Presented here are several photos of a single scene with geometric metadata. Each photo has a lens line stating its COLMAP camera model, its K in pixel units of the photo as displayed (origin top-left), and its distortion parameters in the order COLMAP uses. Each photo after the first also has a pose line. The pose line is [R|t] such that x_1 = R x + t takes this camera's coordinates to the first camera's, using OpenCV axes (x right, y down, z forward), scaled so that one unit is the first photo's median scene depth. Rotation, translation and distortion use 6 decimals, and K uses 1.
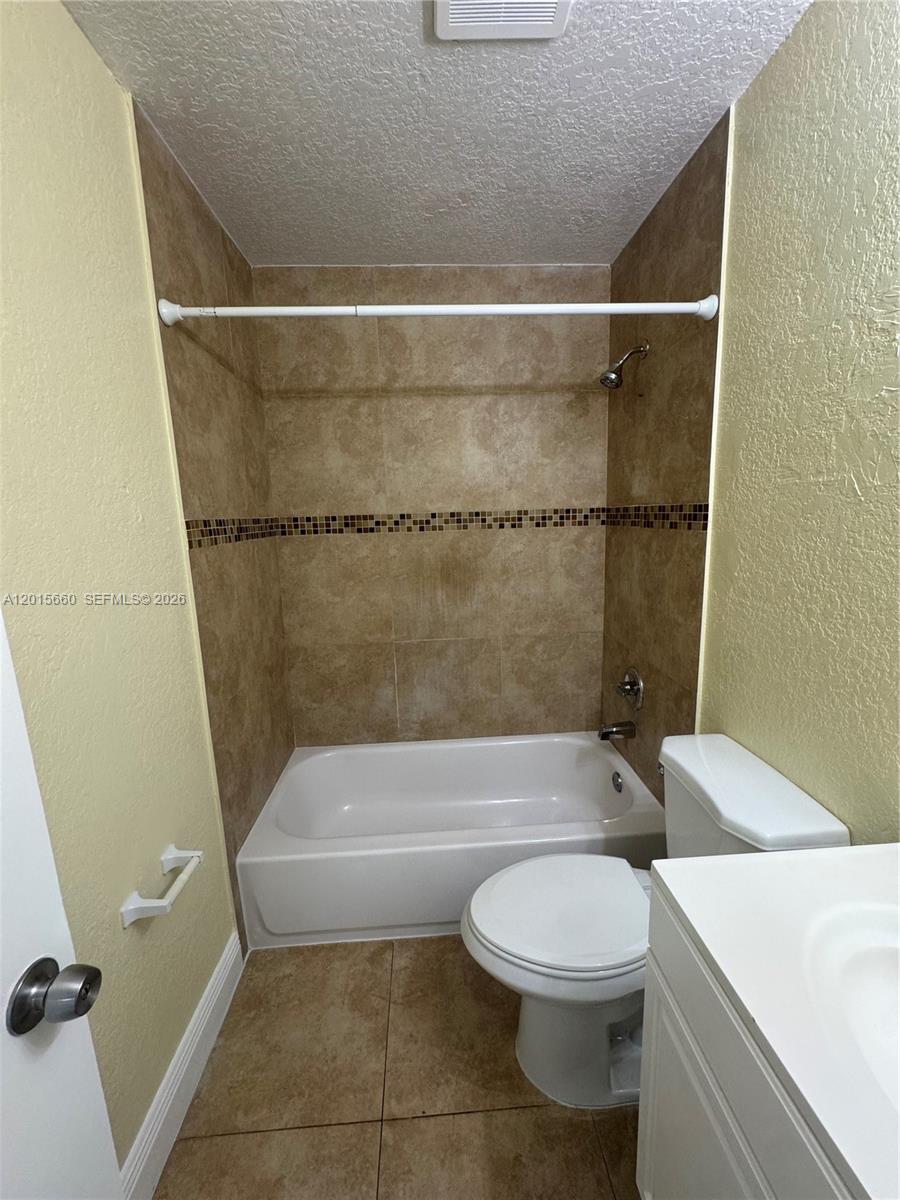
lens RADIAL K [[480.3, 0, 449.1], [0, 480.3, 599.5], [0, 0, 1]] dist [-0.002223, 0.000124]
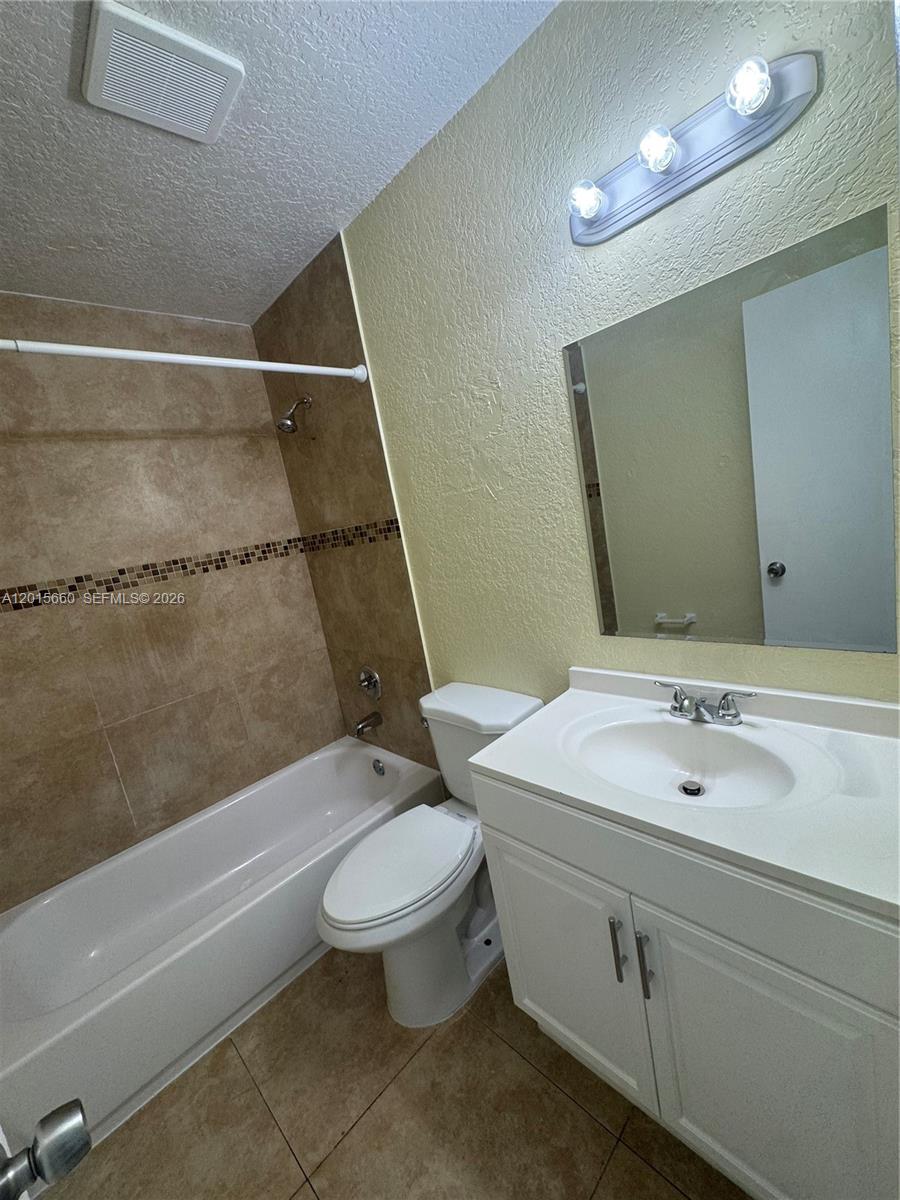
lens RADIAL K [[480.3, 0, 449.1], [0, 480.3, 599.5], [0, 0, 1]] dist [-0.002223, 0.000124]
pose [[0.745091, -0.216336, 0.630903, -0.160786], [0.266583, 0.963686, 0.015615, 0.022956], [-0.611370, 0.156553, 0.775705, -0.050298]]
